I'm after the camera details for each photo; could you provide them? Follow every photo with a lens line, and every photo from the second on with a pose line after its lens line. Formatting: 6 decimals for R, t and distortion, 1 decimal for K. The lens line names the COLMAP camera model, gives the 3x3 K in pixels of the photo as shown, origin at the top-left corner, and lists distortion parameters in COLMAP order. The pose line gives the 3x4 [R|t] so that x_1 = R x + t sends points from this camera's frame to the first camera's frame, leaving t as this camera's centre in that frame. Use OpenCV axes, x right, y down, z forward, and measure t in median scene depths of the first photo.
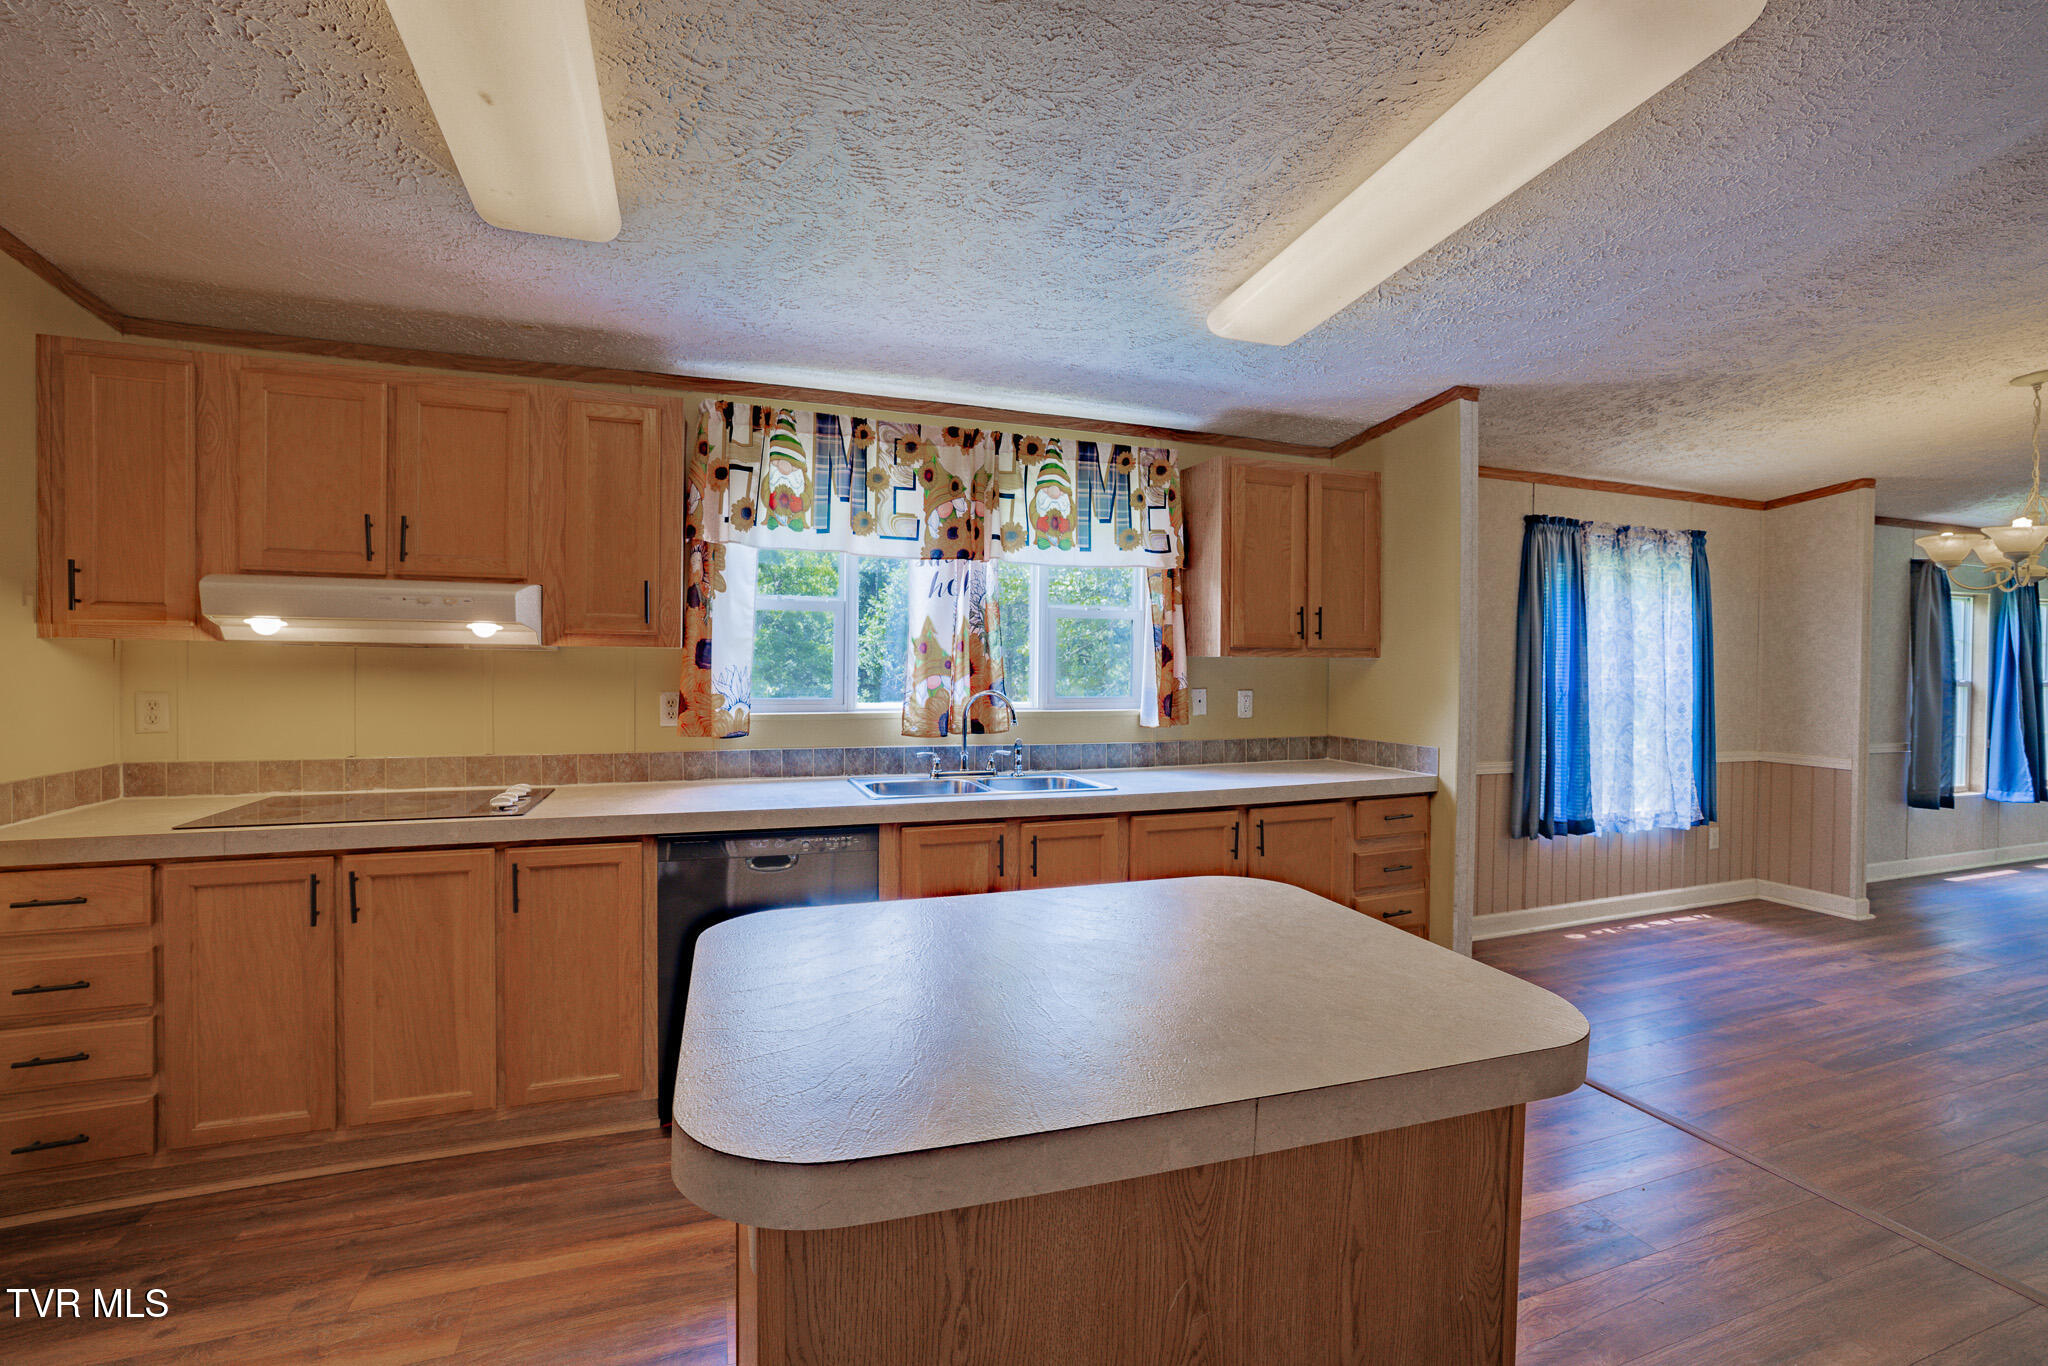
lens RADIAL K [[885.8, 0, 1040.1], [0, 885.8, 670.0], [0, 0, 1]] dist [-0.018246, 0.000768]
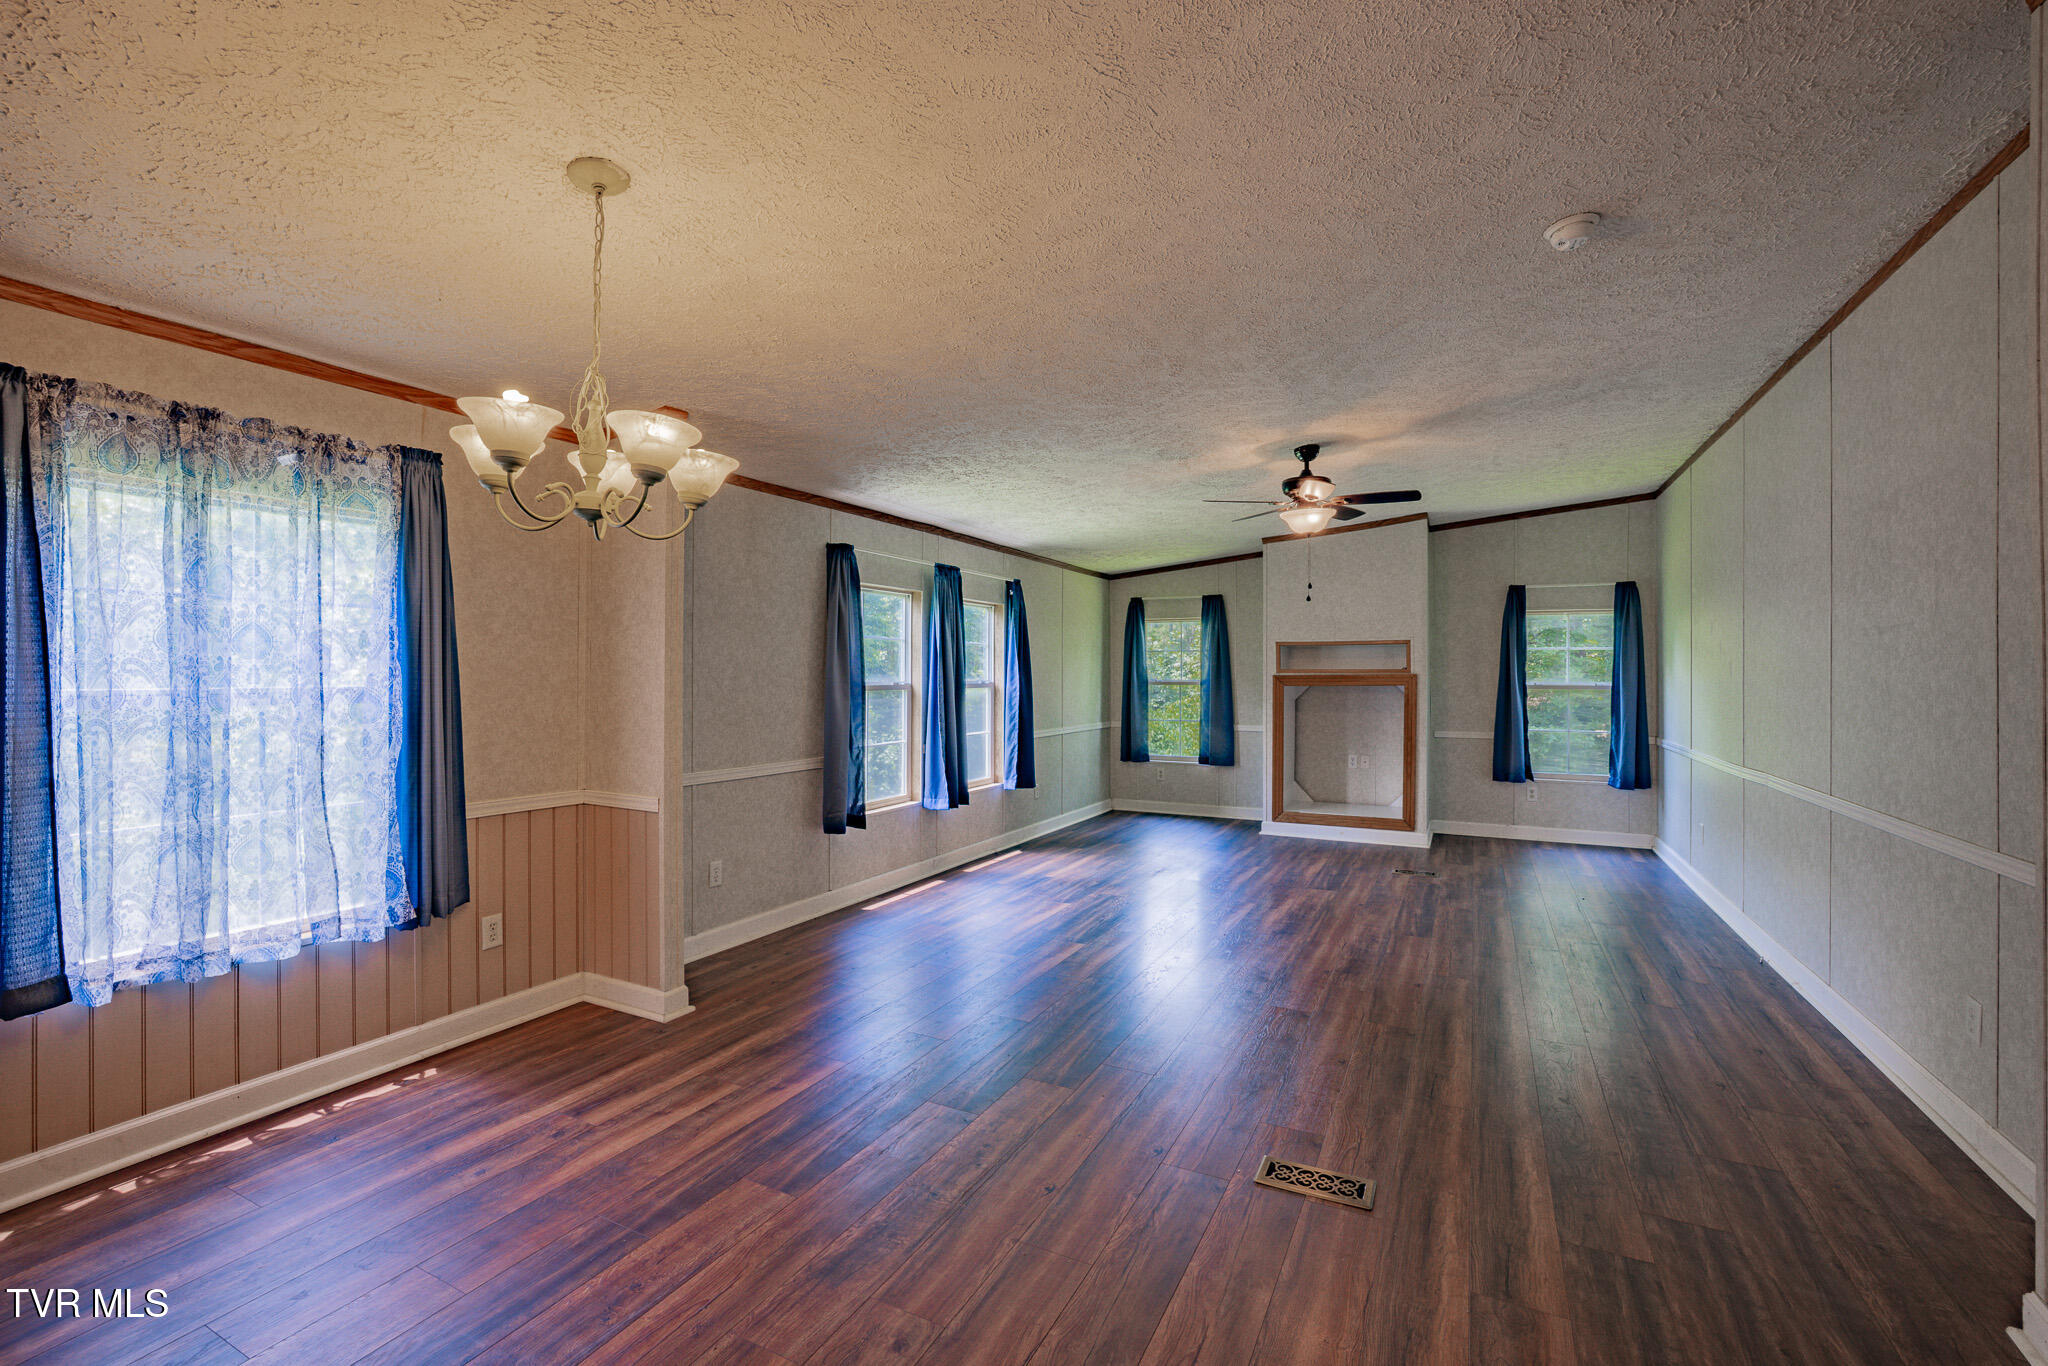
lens RADIAL K [[885.8, 0, 1040.1], [0, 885.8, 670.0], [0, 0, 1]] dist [-0.018246, 0.000768]
pose [[0.732485, -0.002911, 0.680777, 0.653638], [0.007438, 0.999965, -0.003727, 0.002236], [-0.680743, 0.007794, 0.732481, 0.247792]]
